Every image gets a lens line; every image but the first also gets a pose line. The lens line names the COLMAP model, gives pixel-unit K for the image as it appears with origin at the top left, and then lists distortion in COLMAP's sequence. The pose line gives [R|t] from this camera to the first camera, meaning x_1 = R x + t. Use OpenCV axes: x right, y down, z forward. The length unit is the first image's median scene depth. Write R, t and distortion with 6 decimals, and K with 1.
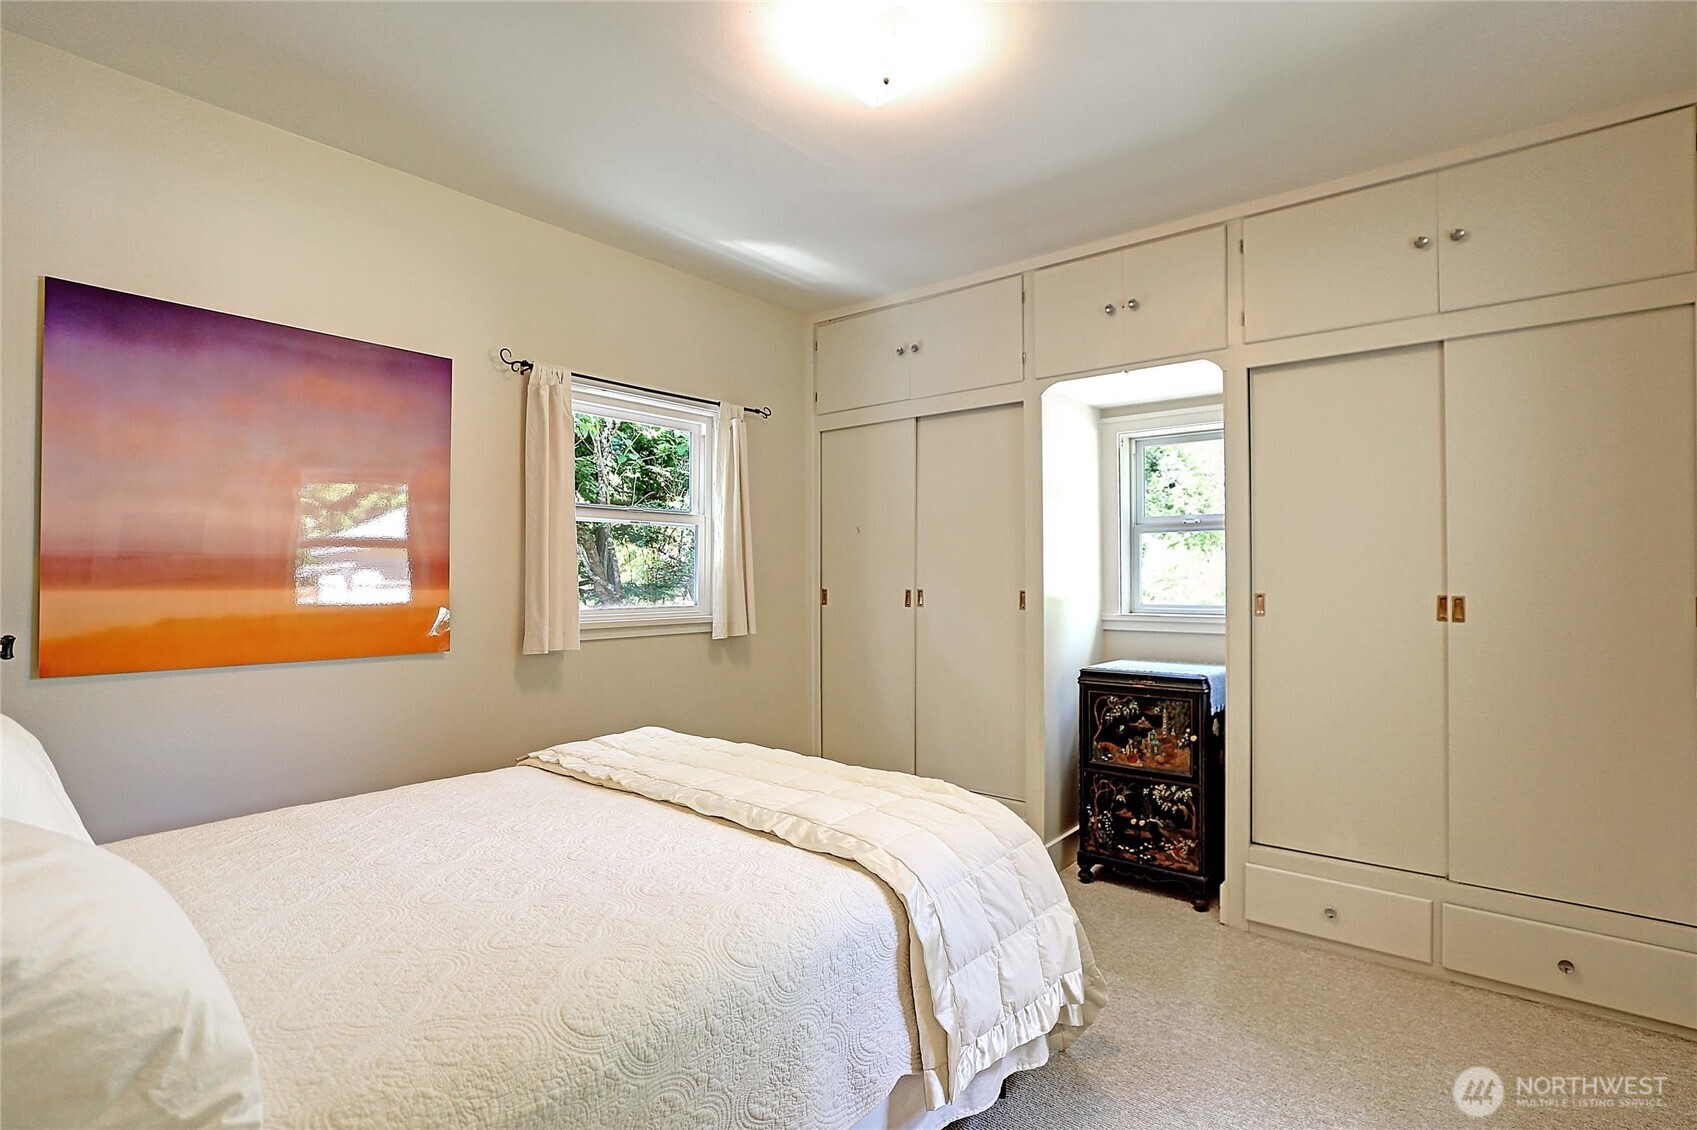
lens RADIAL K [[786.9, 0, 862.3], [0, 786.9, 570.1], [0, 0, 1]] dist [-0.023486, 0.005678]
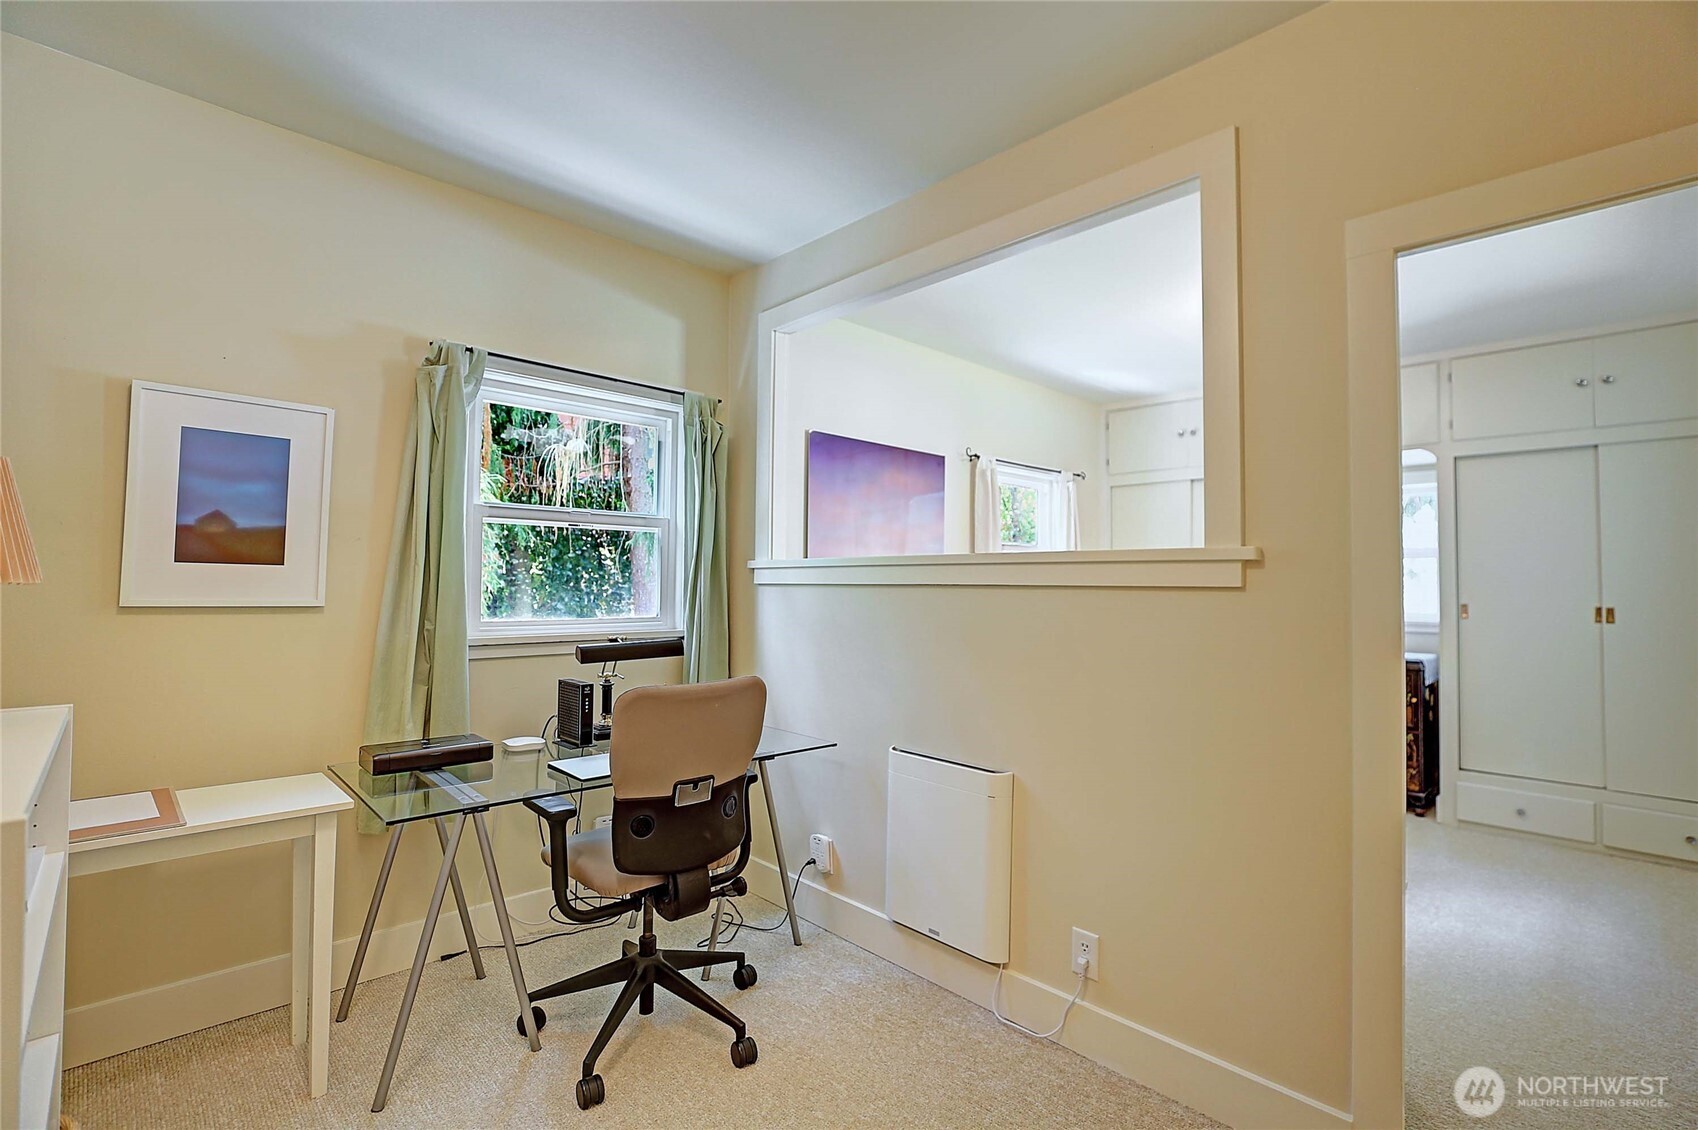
lens RADIAL K [[787.4, 0, 831.8], [0, 787.4, 556.4], [0, 0, 1]] dist [-0.023486, 0.005678]
pose [[0.990339, 0.009428, -0.138346, -0.502841], [-0.013424, 0.999518, -0.027976, -0.003946], [0.138016, 0.029563, 0.989989, -0.669319]]
